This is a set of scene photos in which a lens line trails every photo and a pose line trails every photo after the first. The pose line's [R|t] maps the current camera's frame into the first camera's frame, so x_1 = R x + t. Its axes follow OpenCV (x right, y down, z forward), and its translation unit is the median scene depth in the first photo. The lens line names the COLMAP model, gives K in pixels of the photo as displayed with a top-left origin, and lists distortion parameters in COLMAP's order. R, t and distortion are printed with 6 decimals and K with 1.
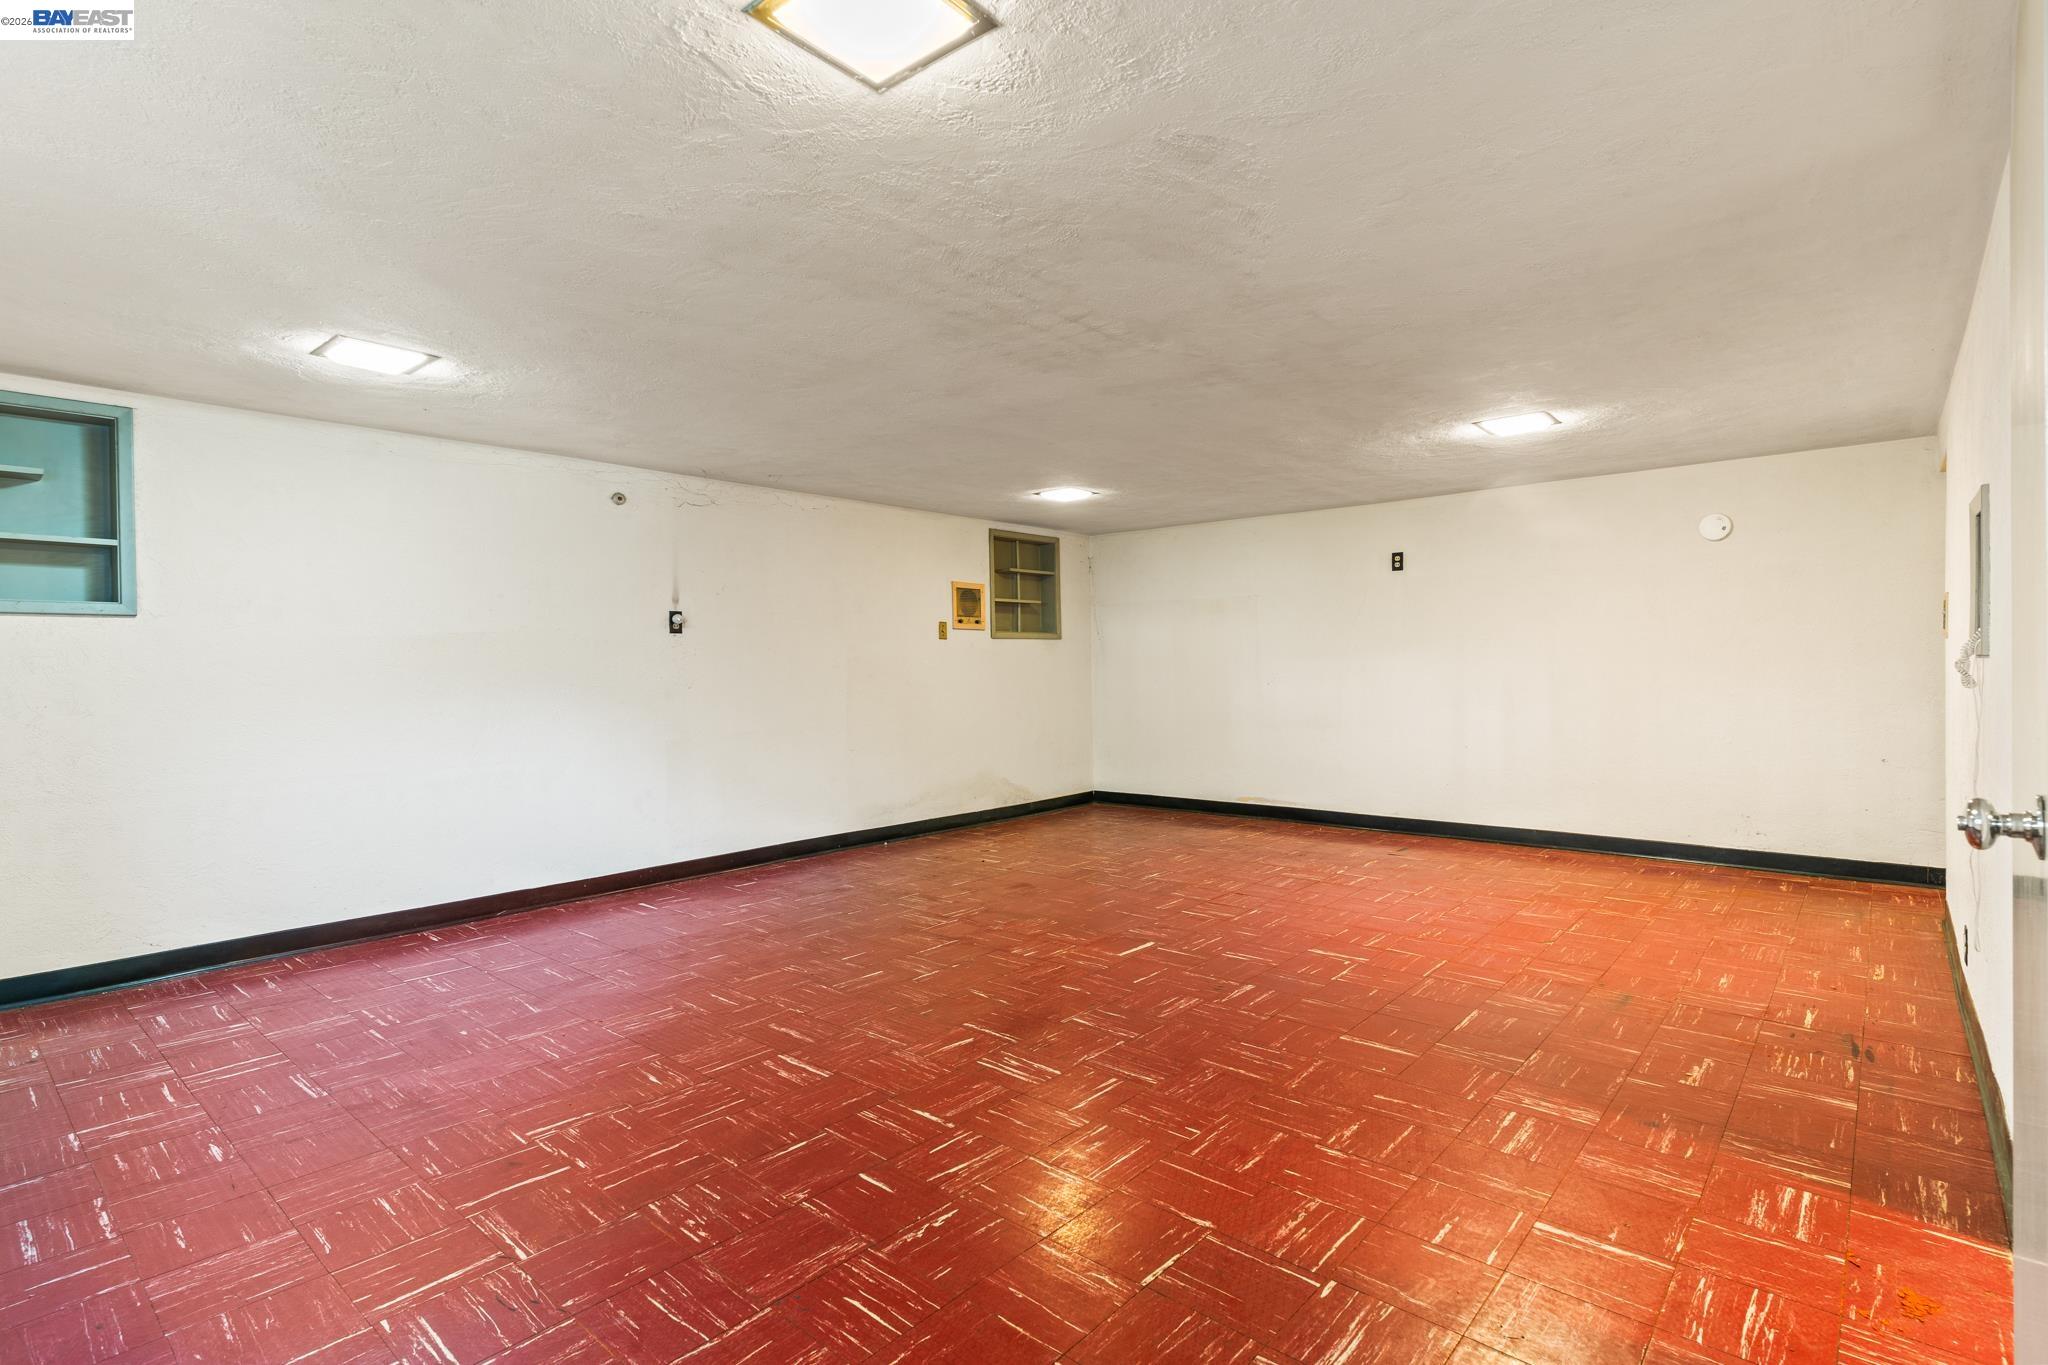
lens RADIAL K [[983.1, 0, 1024.7], [0, 983.1, 669.3], [0, 0, 1]] dist [-0.003901, 0.000069]
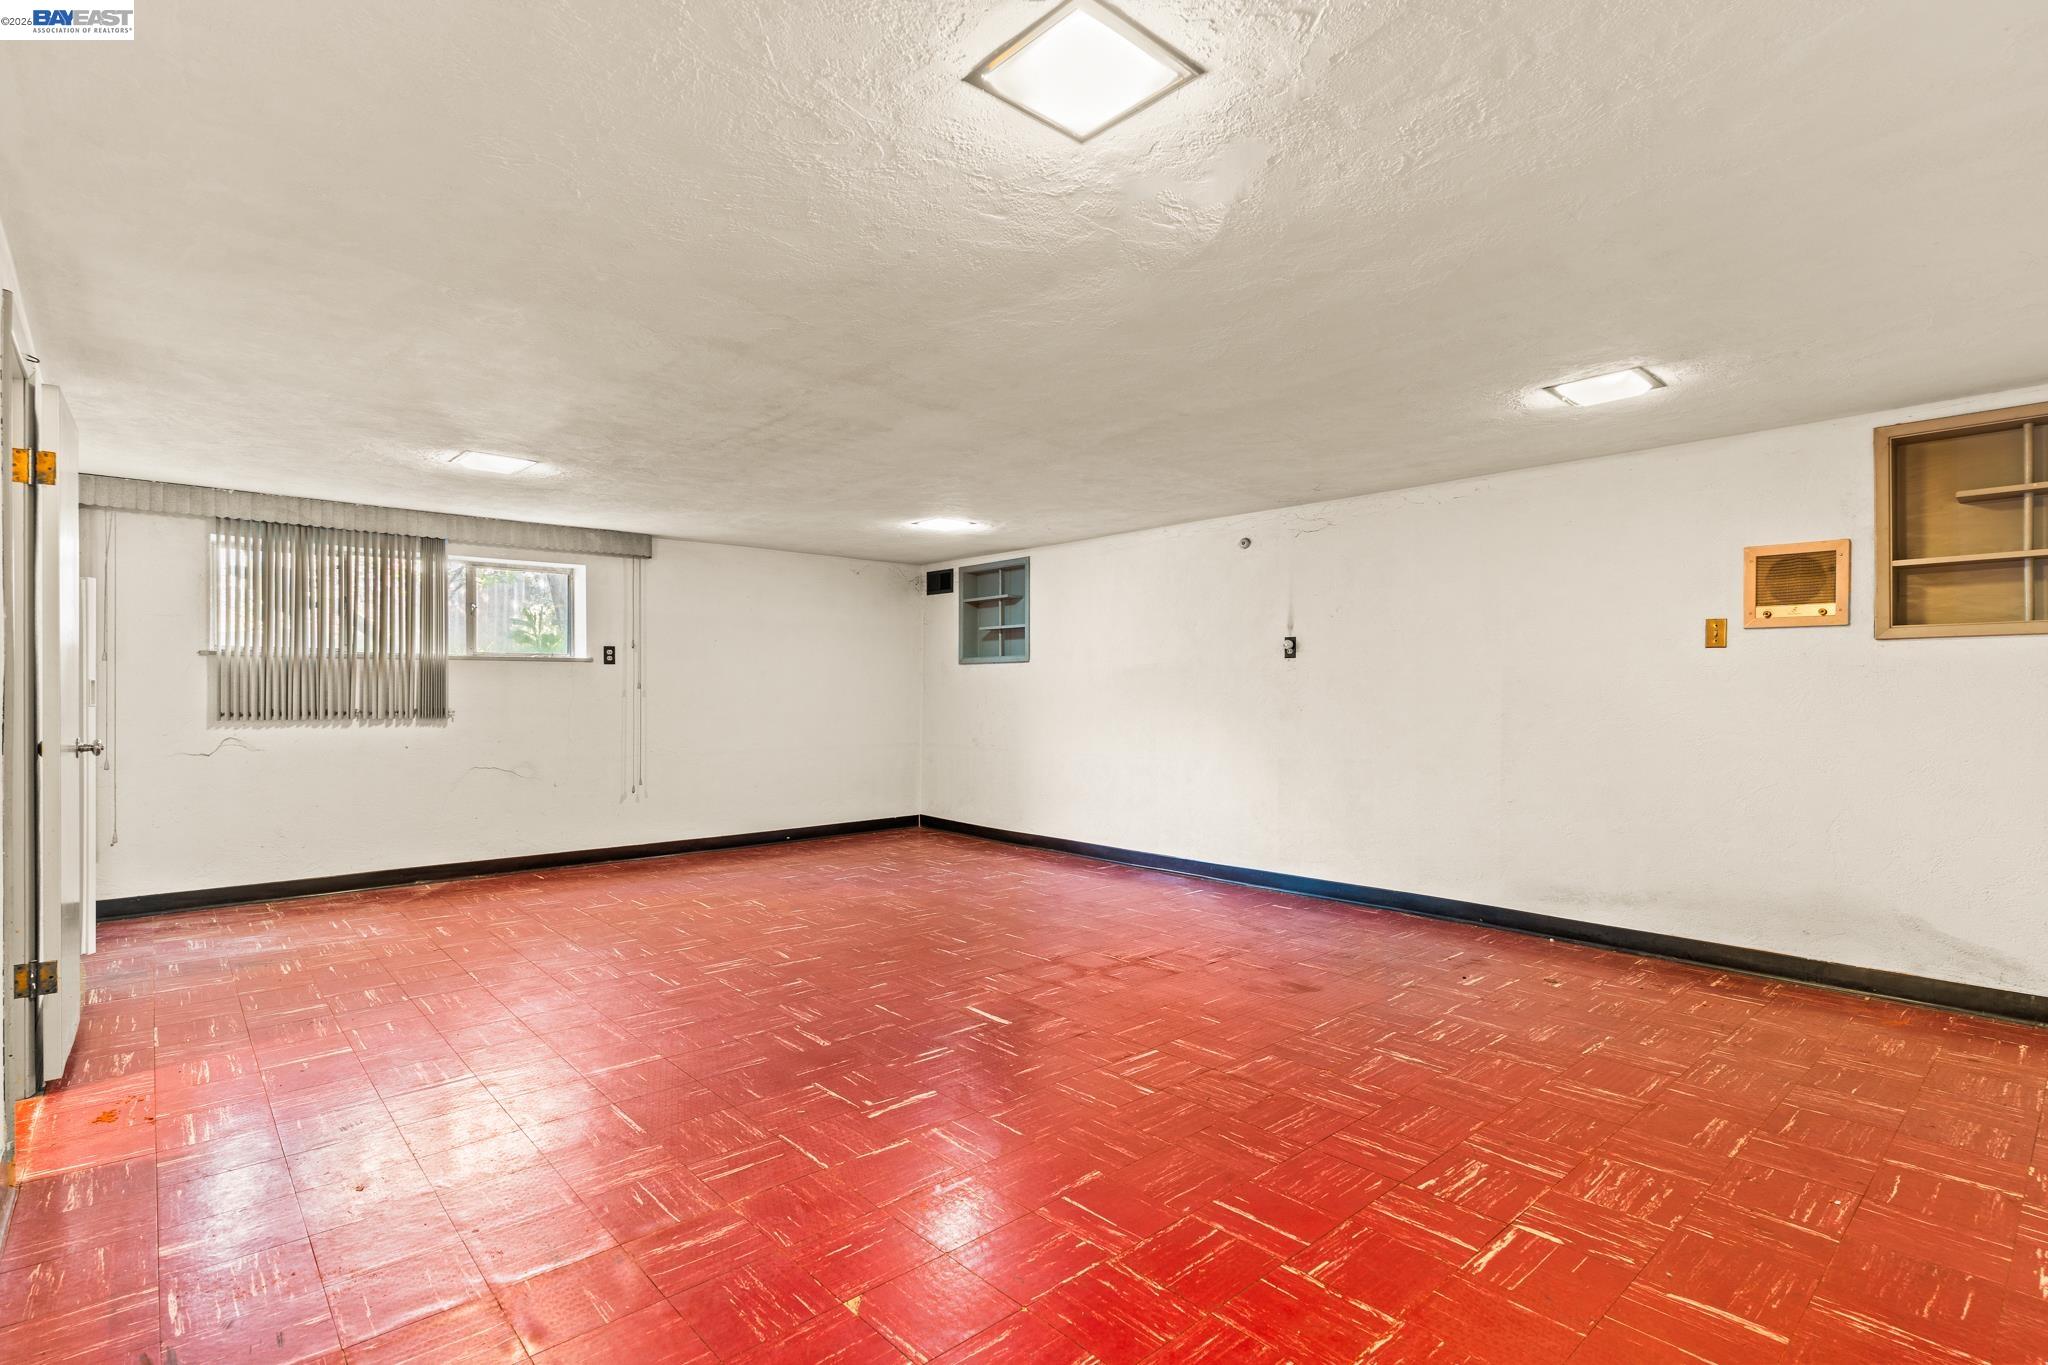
lens RADIAL K [[983.1, 0, 1025.3], [0, 983.1, 690.8], [0, 0, 1]] dist [-0.003901, 0.000069]
pose [[-0.115718, 0.013216, -0.993194, 1.002954], [-0.002980, 0.999902, 0.013653, -0.020114], [0.993278, 0.004540, -0.115667, 1.155979]]
